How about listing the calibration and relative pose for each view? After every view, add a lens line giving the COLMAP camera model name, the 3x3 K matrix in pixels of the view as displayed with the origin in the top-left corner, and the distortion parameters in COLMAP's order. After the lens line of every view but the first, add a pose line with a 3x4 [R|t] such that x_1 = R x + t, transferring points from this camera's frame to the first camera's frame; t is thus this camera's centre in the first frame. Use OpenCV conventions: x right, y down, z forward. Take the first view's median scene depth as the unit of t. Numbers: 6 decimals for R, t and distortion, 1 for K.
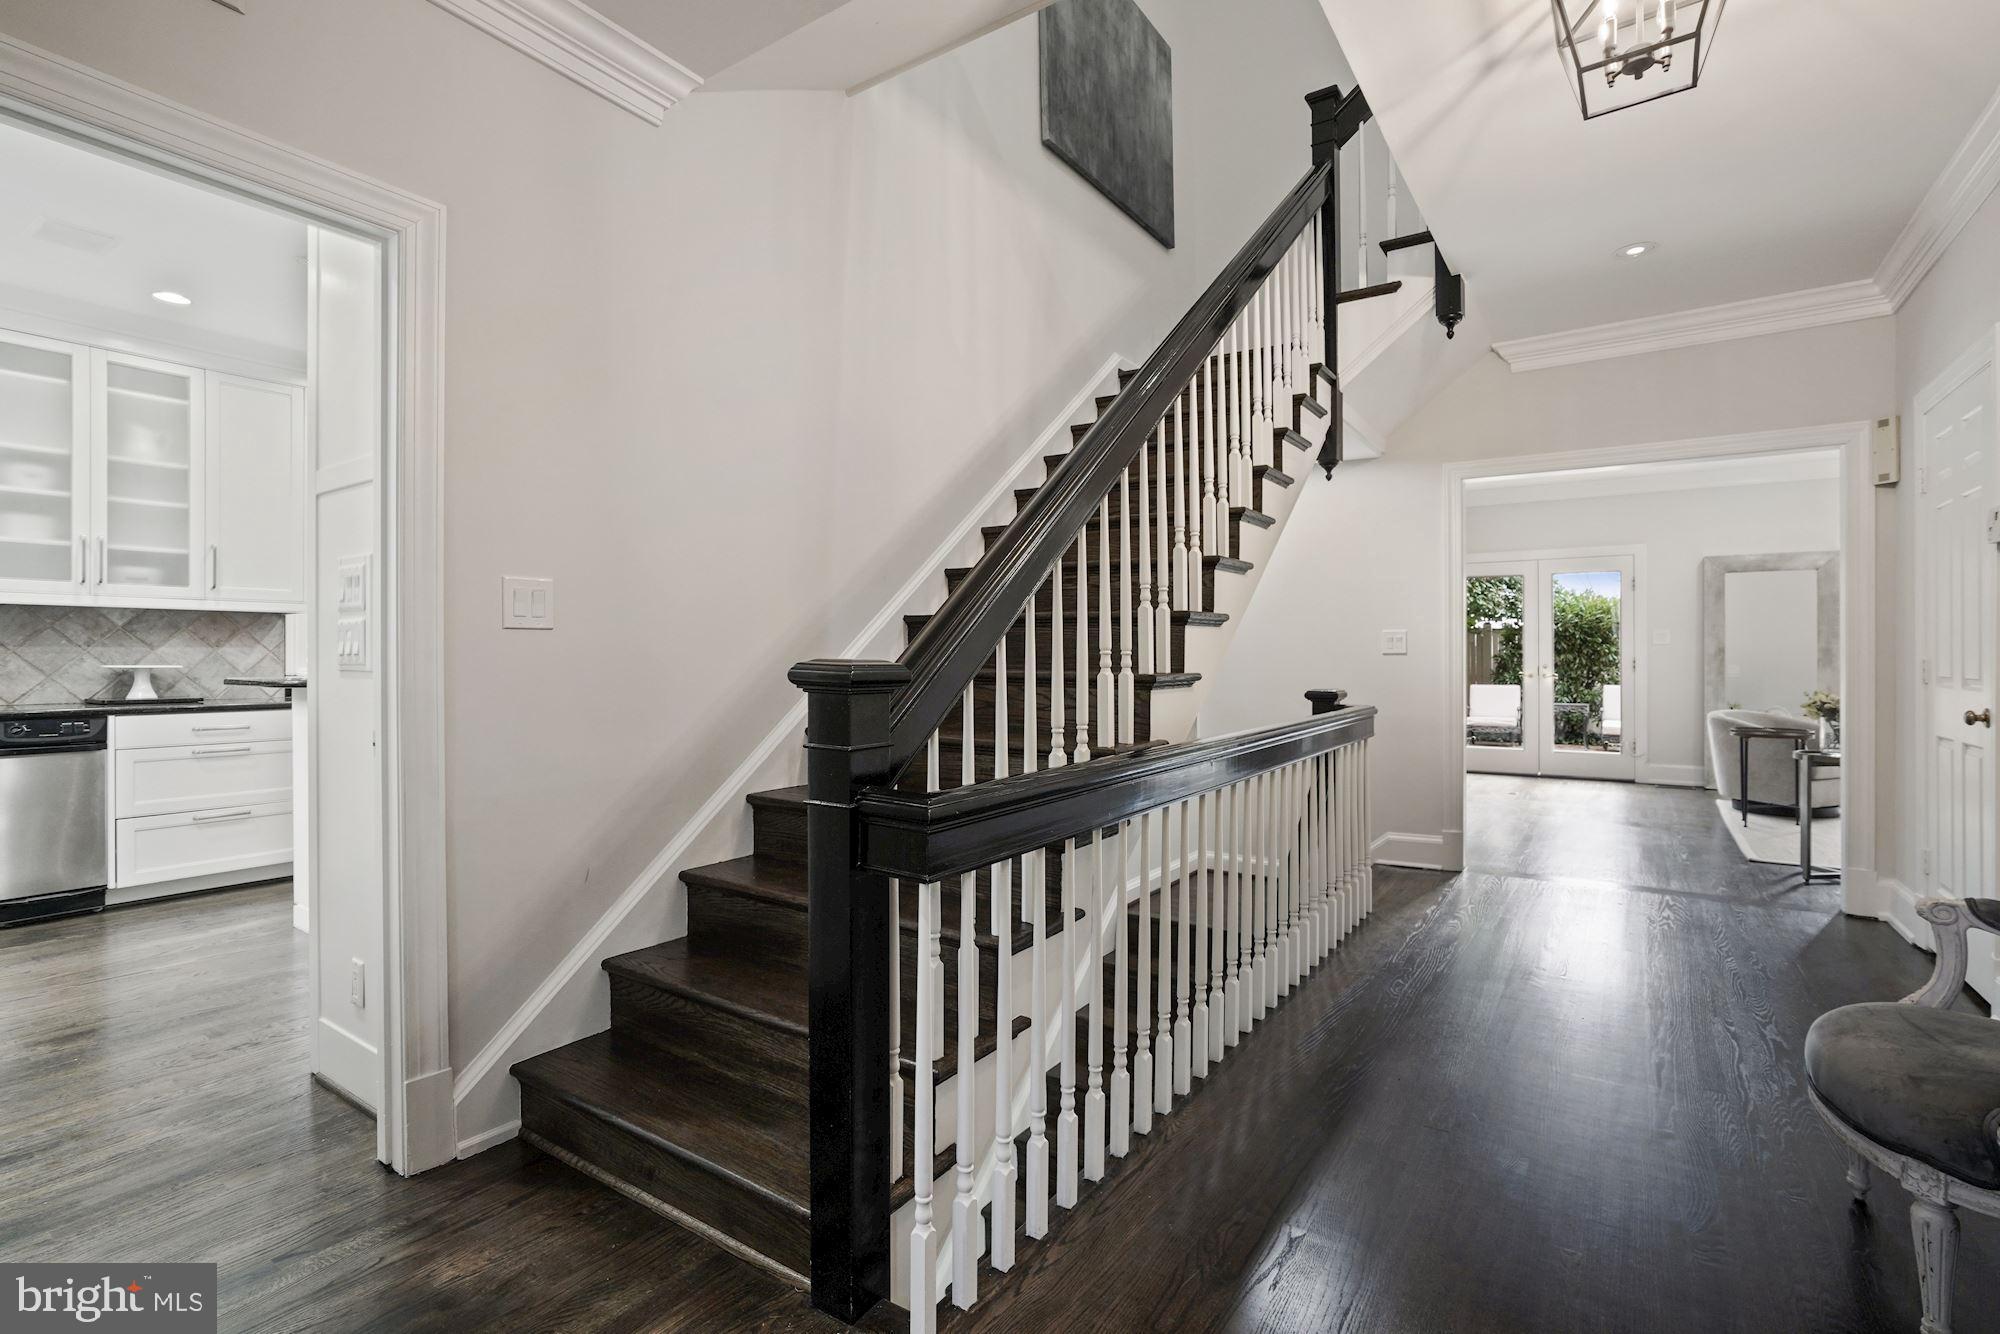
lens RADIAL K [[929.6, 0, 1000.2], [0, 929.6, 658.4], [0, 0, 1]] dist [0.002901, 0.000163]
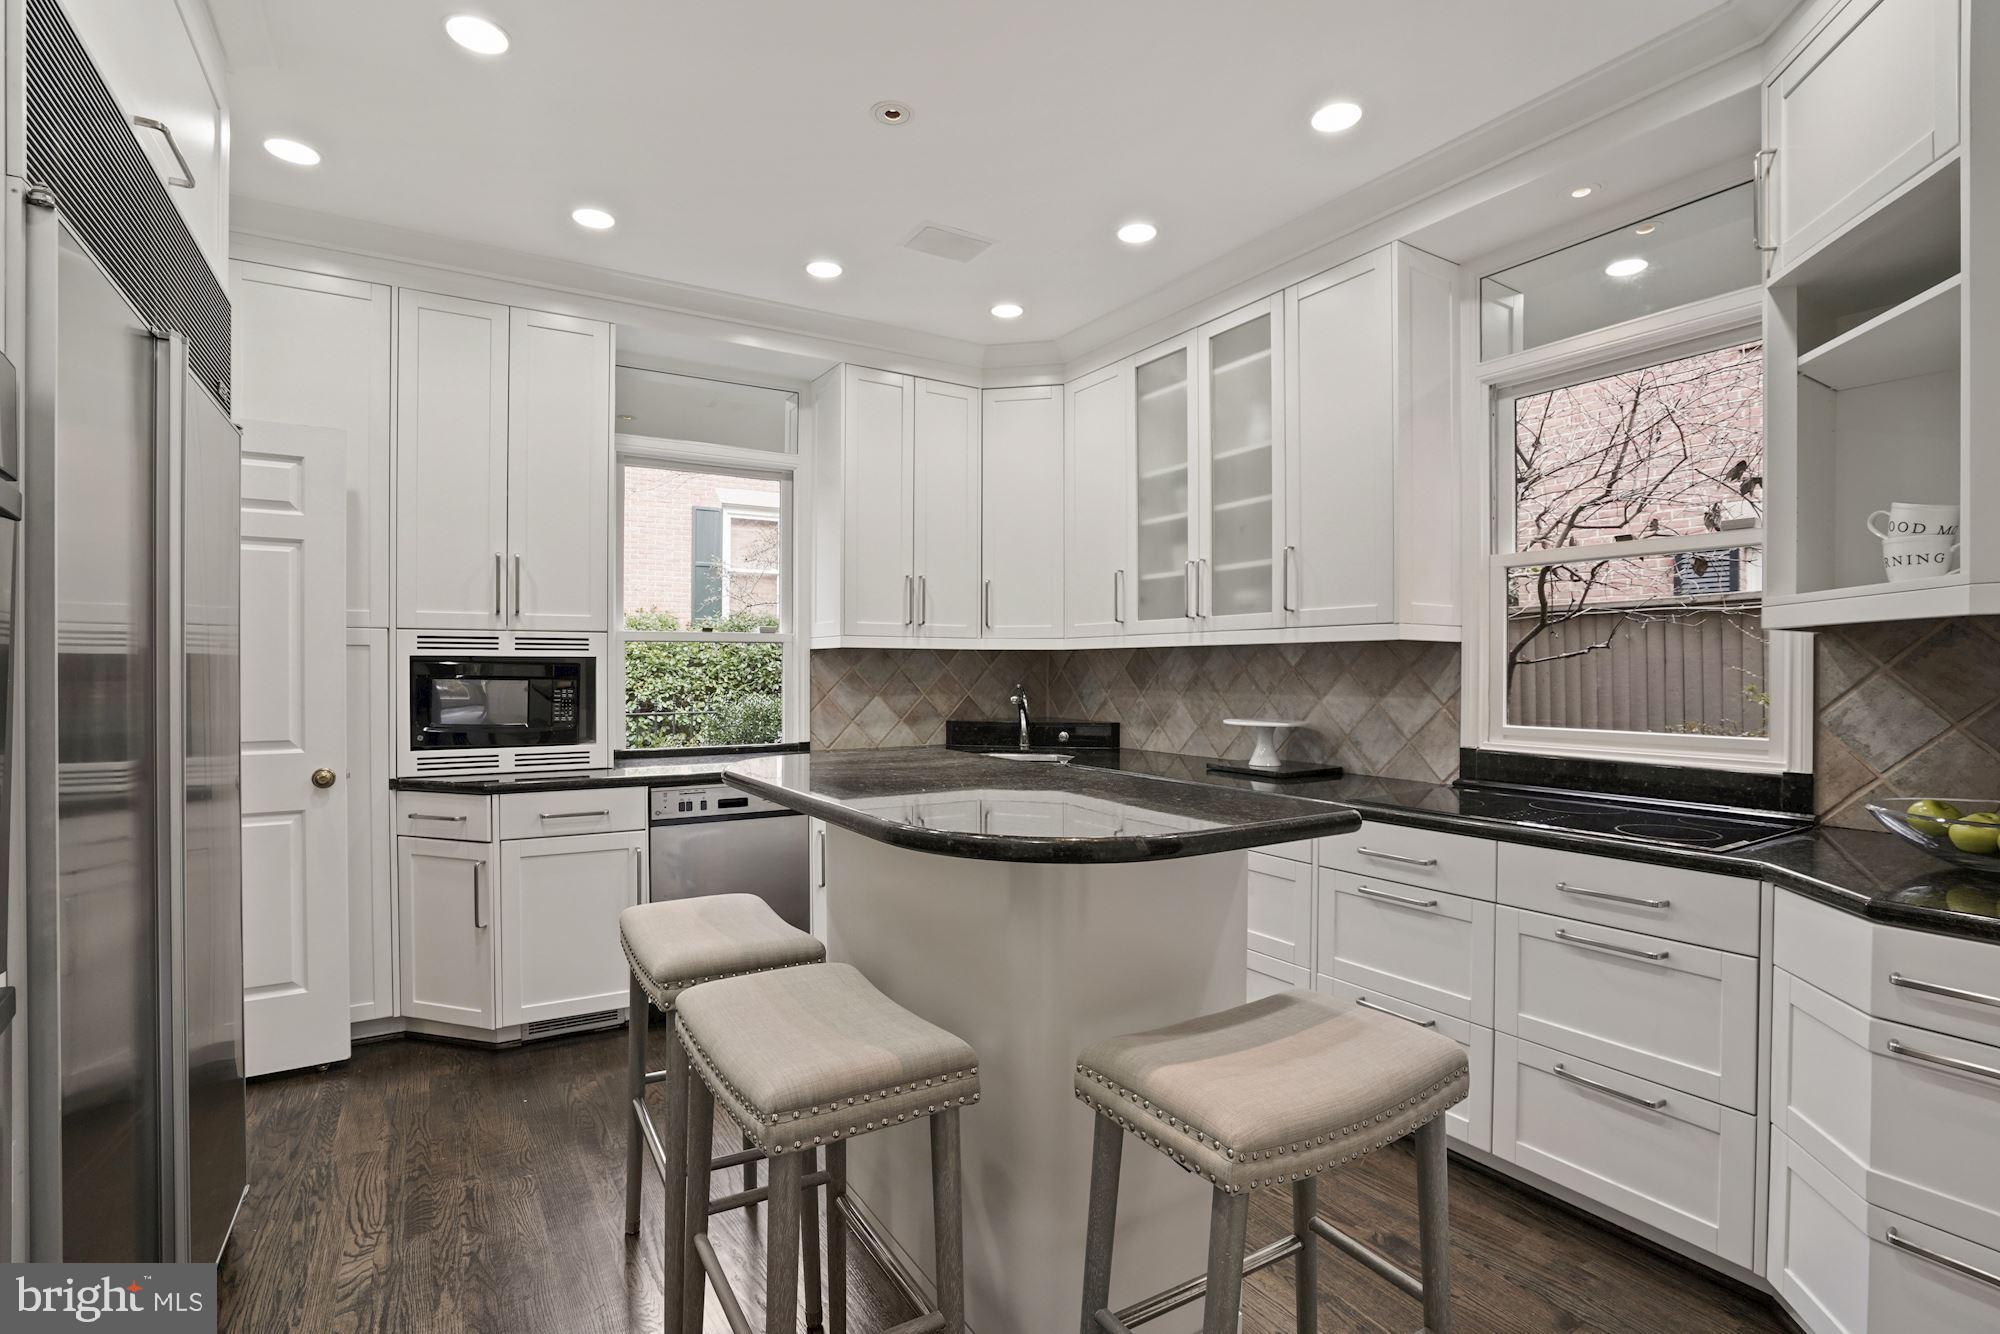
lens RADIAL K [[929.6, 0, 997.8], [0, 929.6, 669.2], [0, 0, 1]] dist [0.002901, 0.000163]
pose [[-0.414756, 0.004093, -0.909923, -0.142843], [-0.001030, 0.999987, 0.004968, -0.035469], [0.909932, 0.002998, -0.414747, 1.066754]]
